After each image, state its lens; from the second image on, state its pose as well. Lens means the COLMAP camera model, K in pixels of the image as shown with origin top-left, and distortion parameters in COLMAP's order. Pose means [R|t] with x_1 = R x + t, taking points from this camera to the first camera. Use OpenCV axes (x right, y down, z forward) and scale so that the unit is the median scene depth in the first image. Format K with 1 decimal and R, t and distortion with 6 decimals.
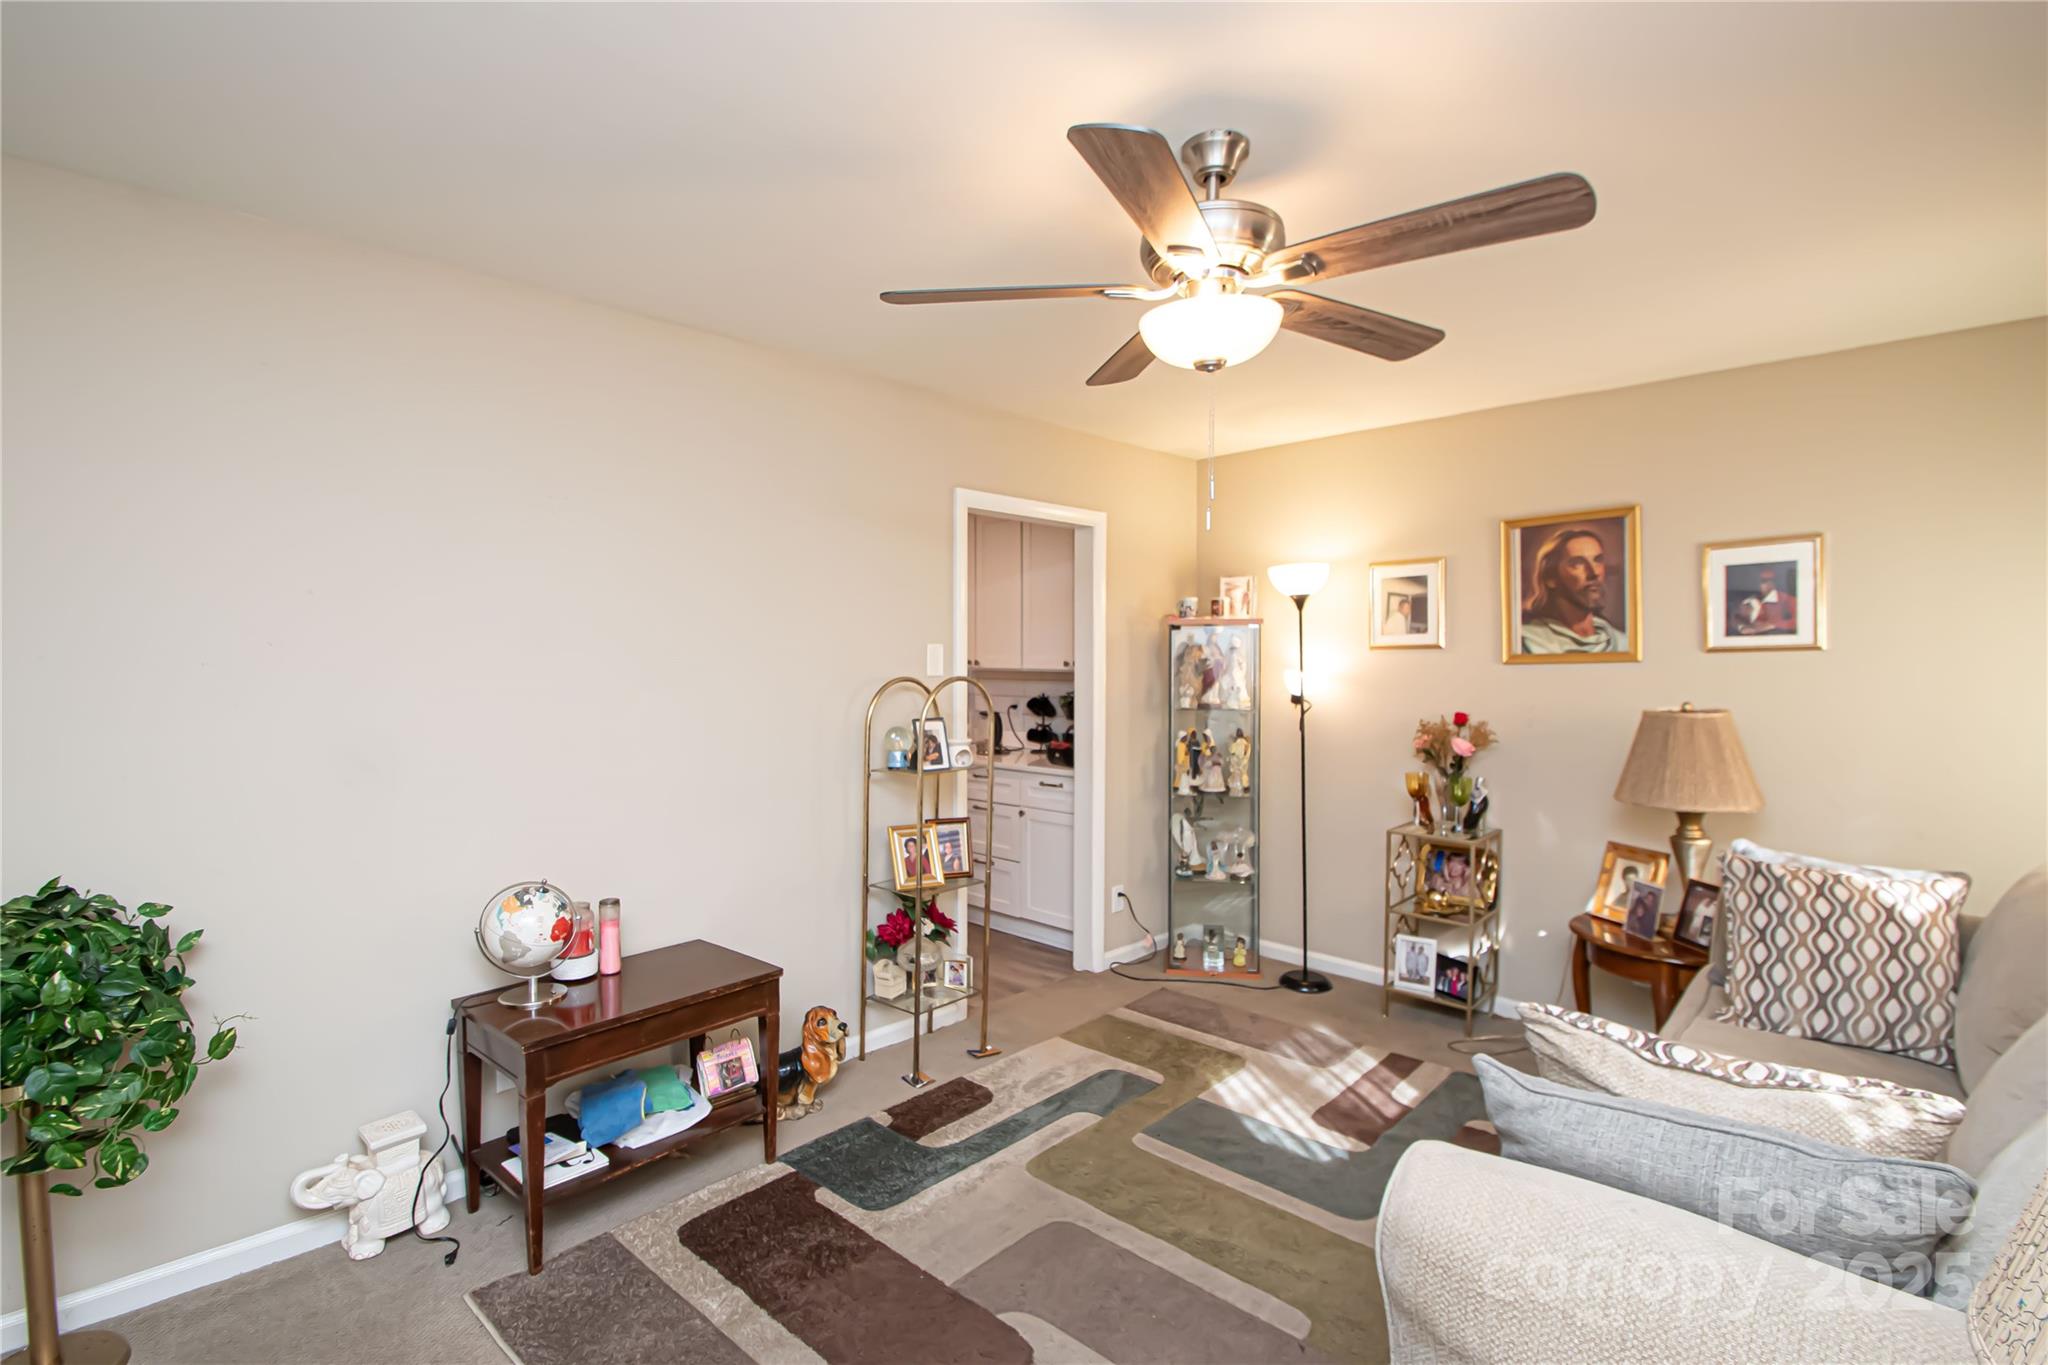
lens RADIAL K [[941.0, 0, 1036.5], [0, 941.0, 695.0], [0, 0, 1]] dist [0.011581, -0.020558]
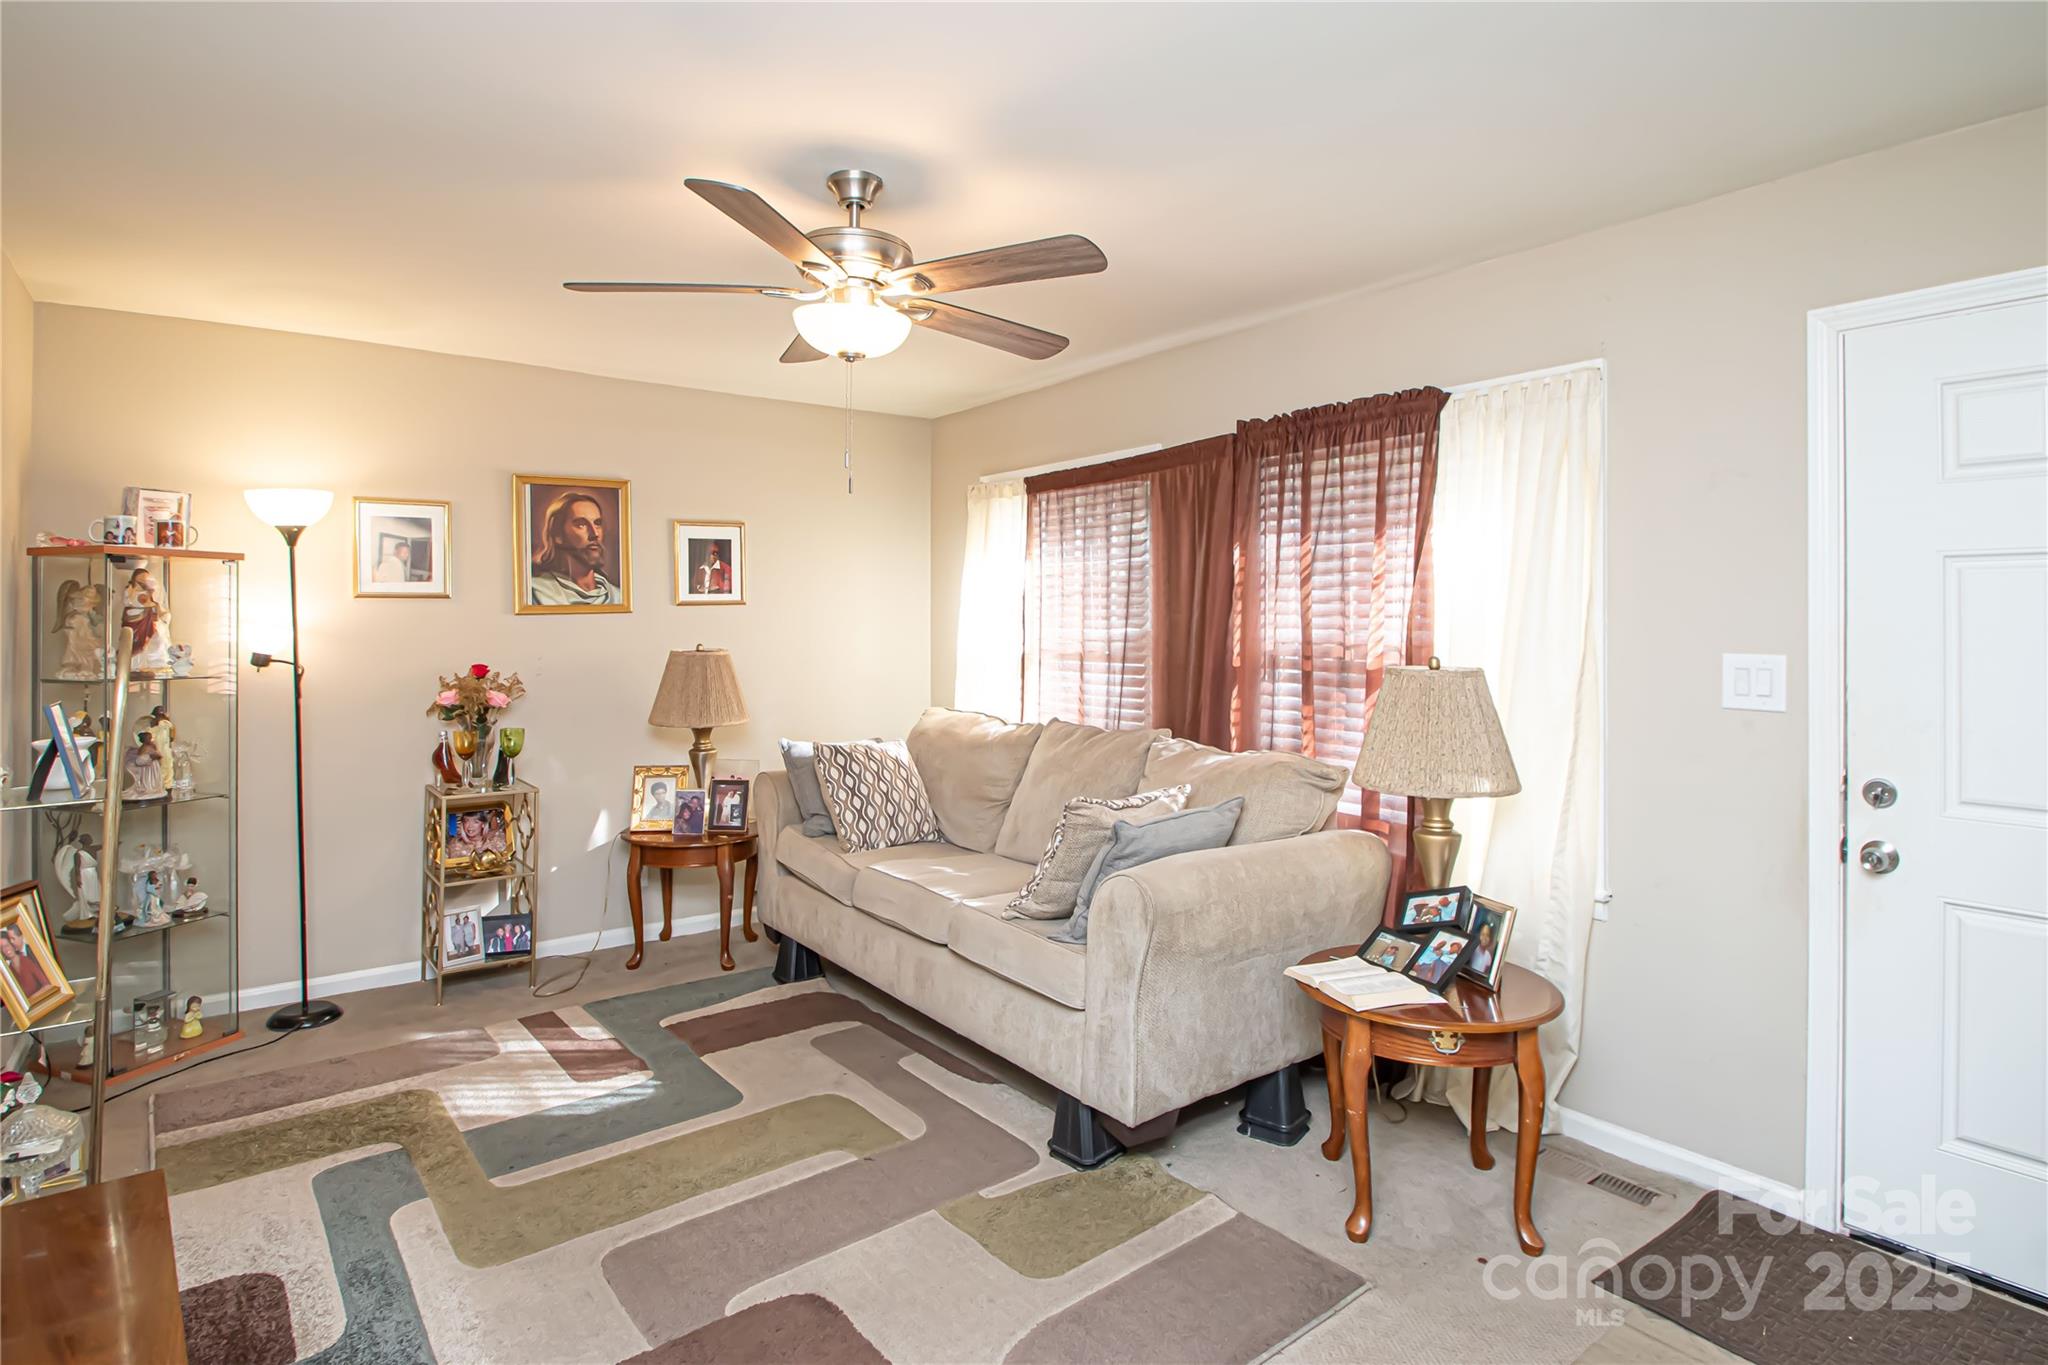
lens RADIAL K [[1048.1, 0, 1024.5], [0, 1048.1, 618.8], [0, 0, 1]] dist [0.000231, -0.000571]
pose [[0.156531, -0.002030, 0.987671, -0.641844], [0.034798, 0.999388, -0.003461, -0.006526], [-0.987060, 0.034911, 0.156506, 0.334692]]
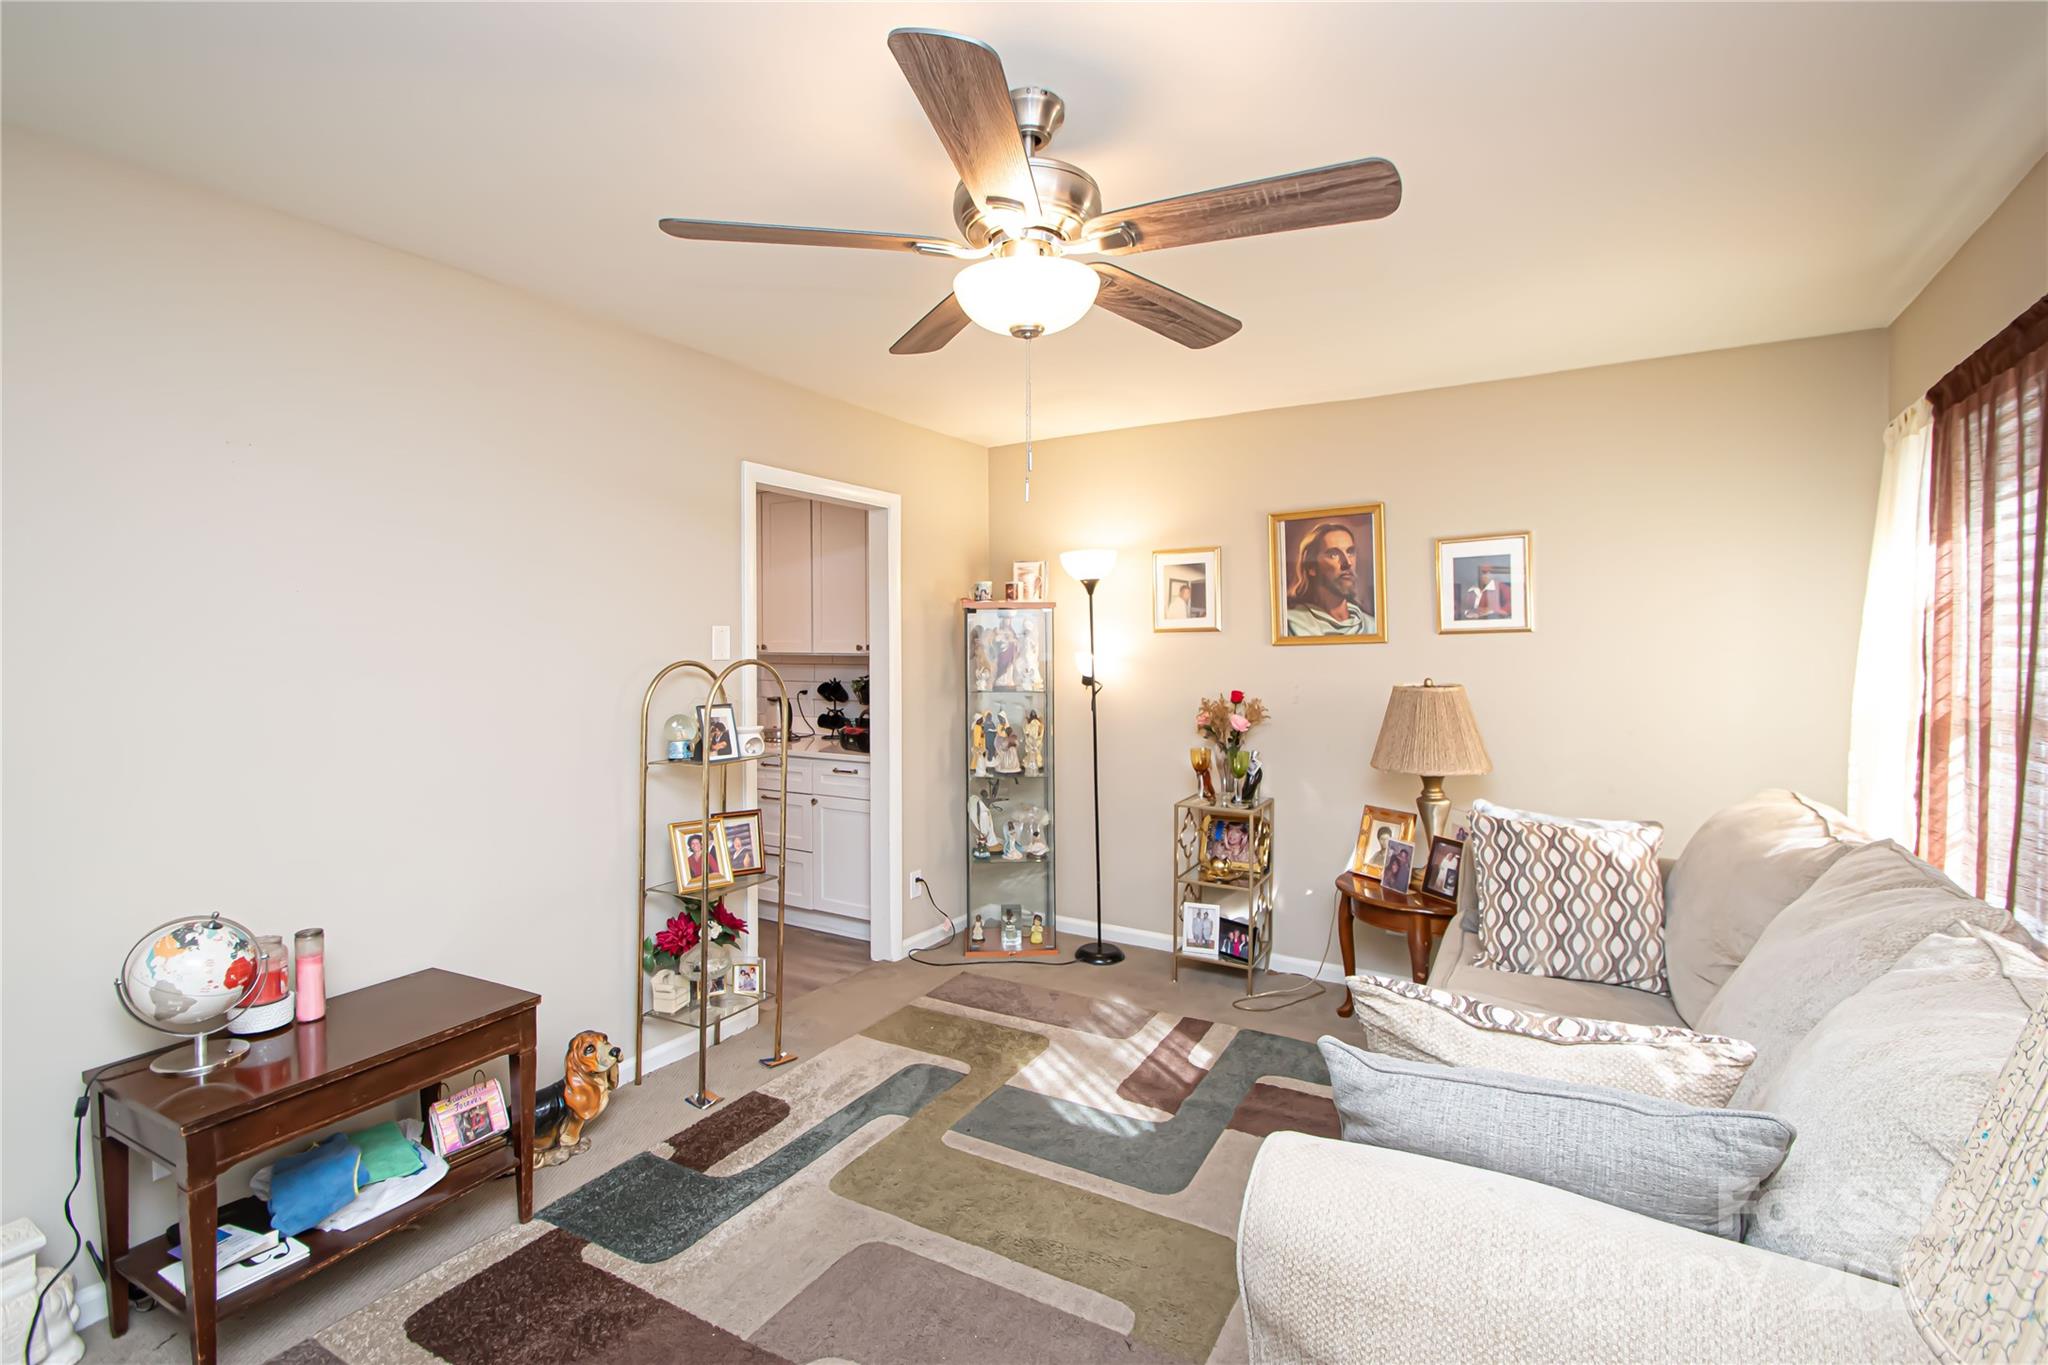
lens RADIAL K [[902.2, 0, 1039.5], [0, 902.2, 663.7], [0, 0, 1]] dist [0.018778, -0.018256]
pose [[0.971772, -0.007004, 0.235817, -0.014063], [0.011386, 0.999787, -0.017227, 0.003558], [-0.235647, 0.019426, 0.971645, 0.060514]]
